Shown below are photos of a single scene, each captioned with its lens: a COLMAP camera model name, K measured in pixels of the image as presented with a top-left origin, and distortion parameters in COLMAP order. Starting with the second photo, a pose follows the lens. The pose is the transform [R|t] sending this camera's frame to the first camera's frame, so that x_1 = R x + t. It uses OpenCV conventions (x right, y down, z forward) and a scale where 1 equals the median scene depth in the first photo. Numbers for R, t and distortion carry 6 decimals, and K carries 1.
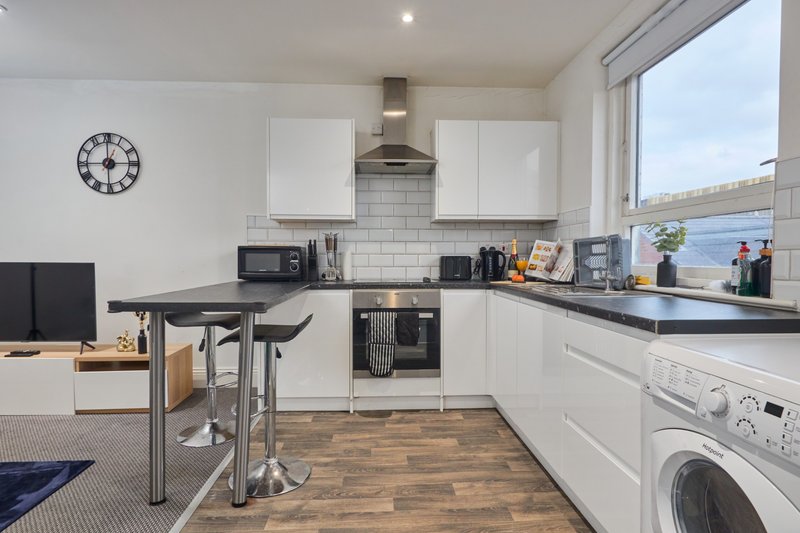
lens RADIAL K [[430.8, 0, 399.9], [0, 430.8, 269.4], [0, 0, 1]] dist [0.009464, -0.002451]
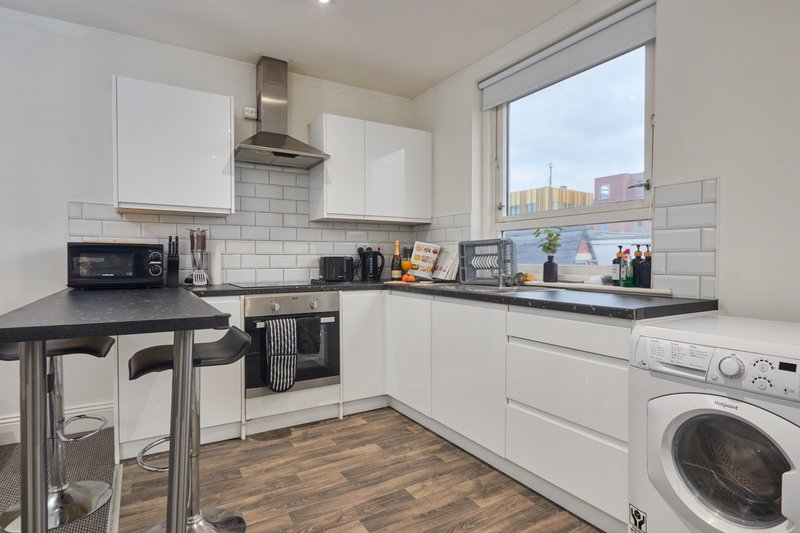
lens RADIAL K [[430.8, 0, 396.0], [0, 430.8, 267.9], [0, 0, 1]] dist [0.009464, -0.002451]
pose [[0.883553, -0.011007, 0.468202, -0.234701], [0.013369, 0.999909, -0.001723, -0.002327], [-0.468141, 0.007782, 0.883620, 0.093507]]
